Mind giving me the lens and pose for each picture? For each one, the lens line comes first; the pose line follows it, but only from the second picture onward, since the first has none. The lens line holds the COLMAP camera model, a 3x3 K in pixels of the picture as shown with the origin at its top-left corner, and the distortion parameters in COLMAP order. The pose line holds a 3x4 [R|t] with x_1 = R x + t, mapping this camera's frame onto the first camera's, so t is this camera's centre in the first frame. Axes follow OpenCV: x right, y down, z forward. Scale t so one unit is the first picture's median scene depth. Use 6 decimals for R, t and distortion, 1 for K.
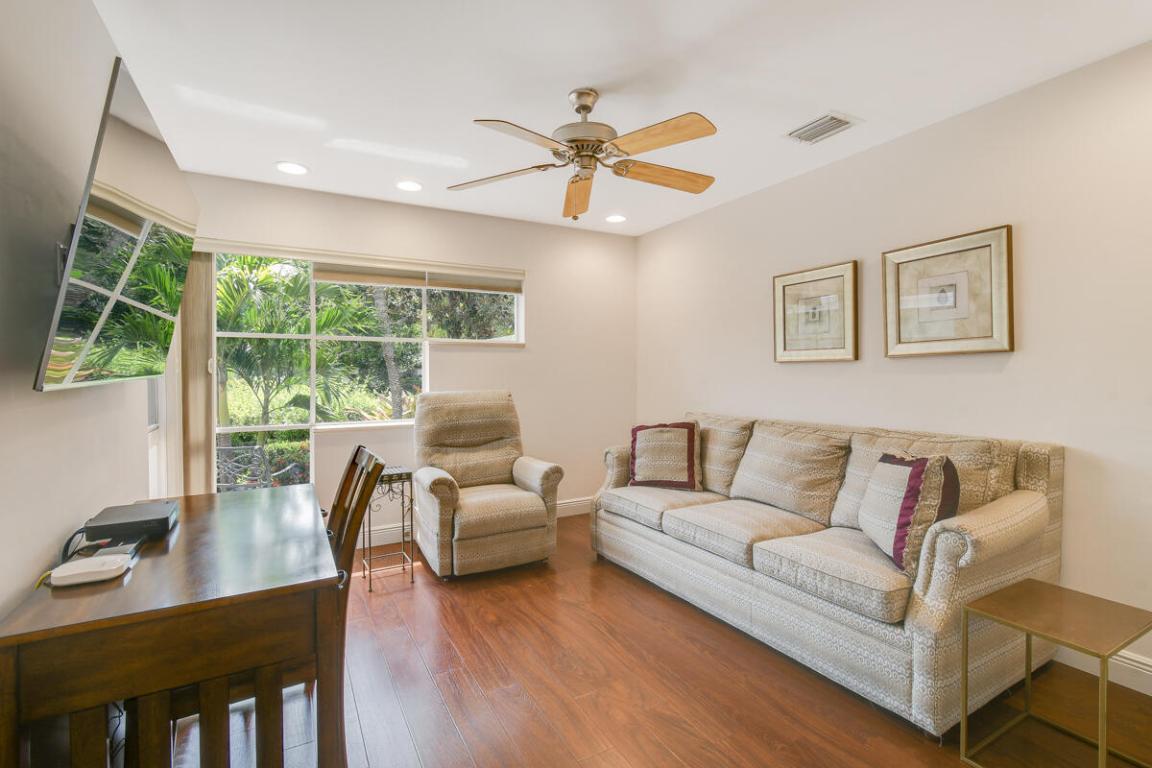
lens RADIAL K [[511.7, 0, 578.3], [0, 511.7, 380.5], [0, 0, 1]] dist [0.000858, 0.000034]
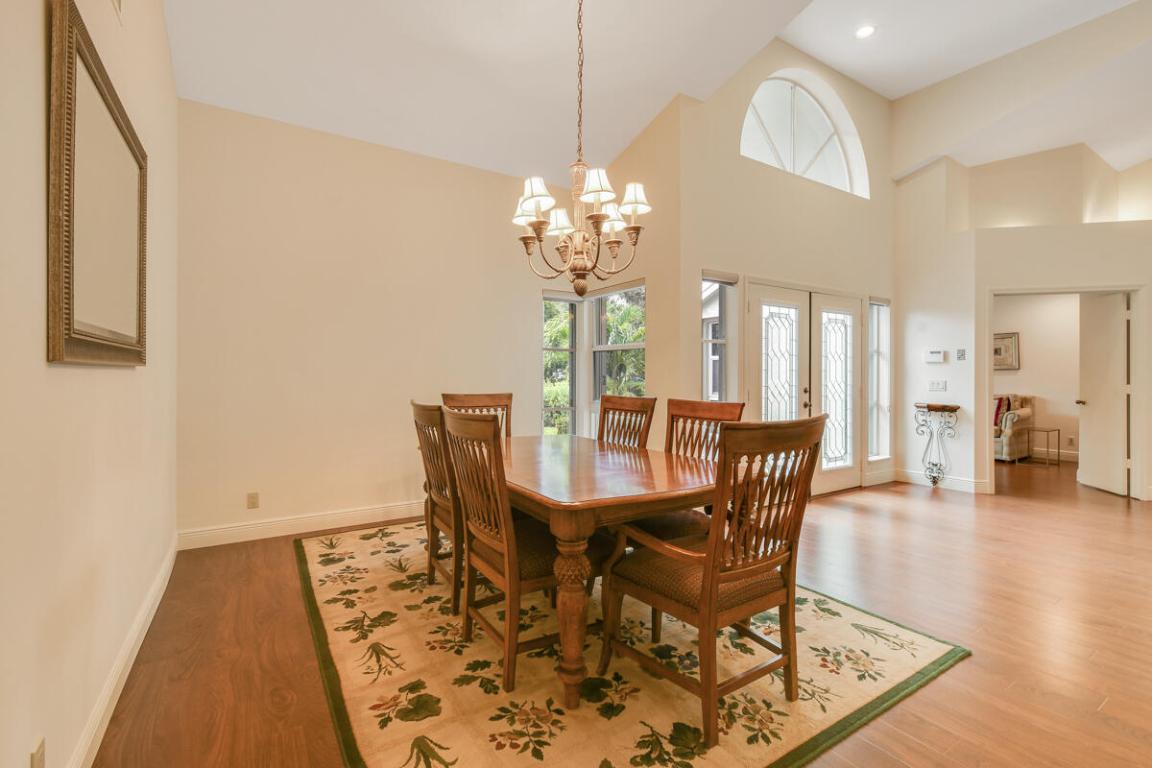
lens RADIAL K [[511.7, 0, 578.3], [0, 511.7, 380.5], [0, 0, 1]] dist [0.000858, 0.000034]
pose [[0.997690, 0.003311, 0.067852, -1.604826], [-0.002298, 0.999885, -0.014996, 0.052550], [-0.067894, 0.014805, 0.997583, -1.525303]]
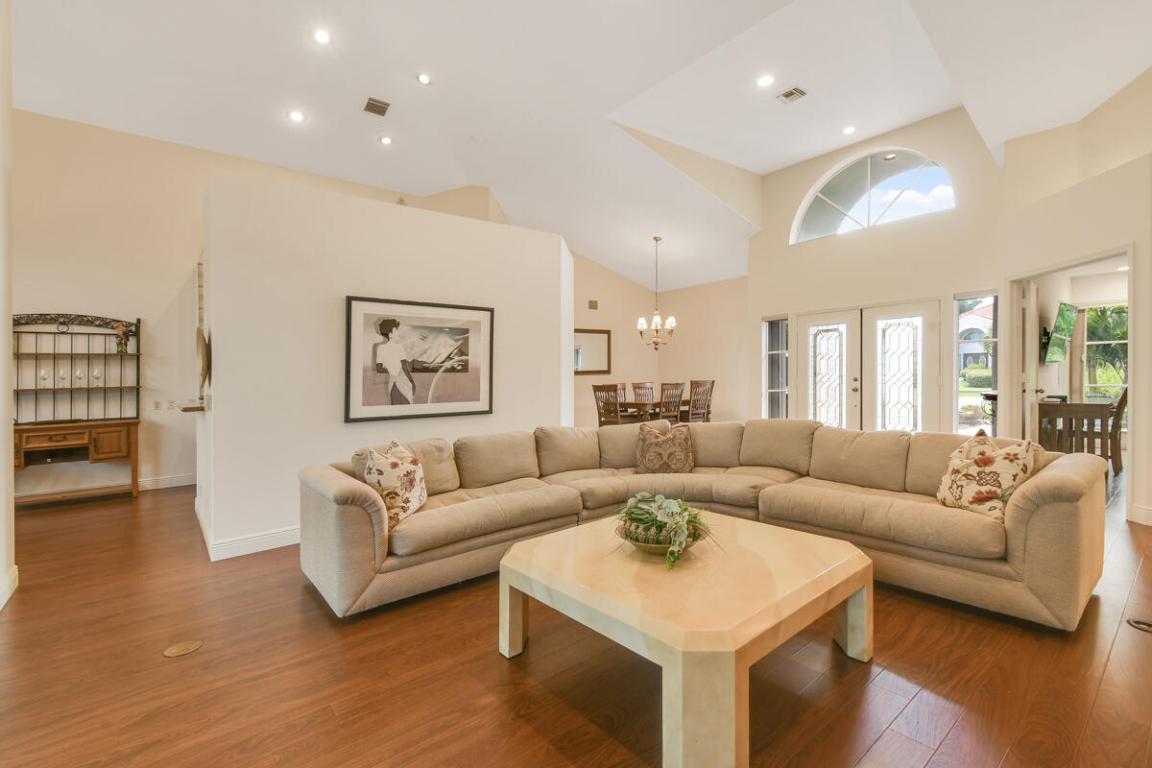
lens RADIAL K [[511.7, 0, 578.3], [0, 511.7, 380.5], [0, 0, 1]] dist [0.000858, 0.000034]
pose [[0.192172, 0.010925, -0.981300, 1.120204], [0.010643, 0.999856, 0.013216, 0.023035], [0.981304, -0.012983, 0.192028, -1.643559]]
